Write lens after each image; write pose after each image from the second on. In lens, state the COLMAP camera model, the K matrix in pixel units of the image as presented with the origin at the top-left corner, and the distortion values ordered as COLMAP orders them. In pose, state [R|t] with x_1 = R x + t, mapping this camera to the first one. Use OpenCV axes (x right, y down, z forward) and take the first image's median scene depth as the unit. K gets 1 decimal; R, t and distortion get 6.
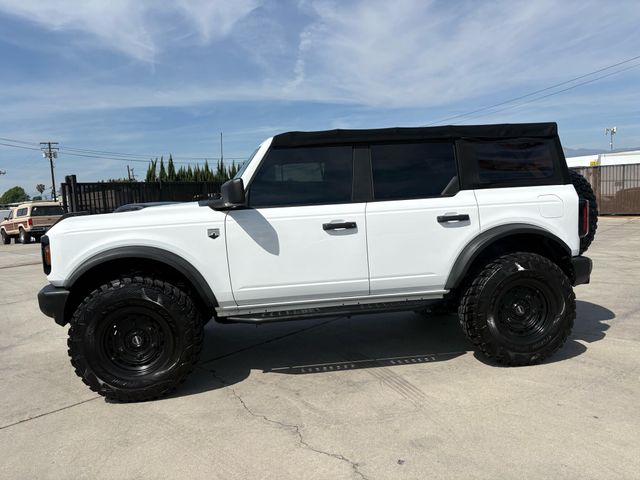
lens RADIAL K [[511.0, 0, 312.9], [0, 511.0, 240.3], [0, 0, 1]] dist [0.035931, -0.003910]
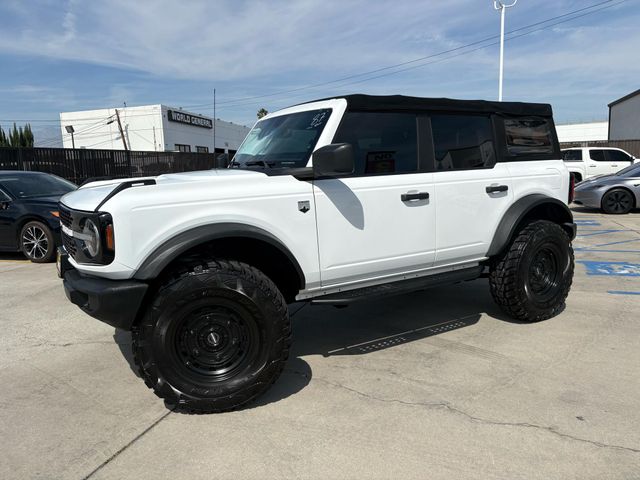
lens RADIAL K [[511.0, 0, 312.9], [0, 511.0, 240.3], [0, 0, 1]] dist [0.035931, -0.003910]
pose [[0.912144, -0.041009, 0.407813, -0.510455], [0.021989, 0.998445, 0.051220, 0.000116], [-0.409280, -0.037753, 0.911627, 0.185787]]
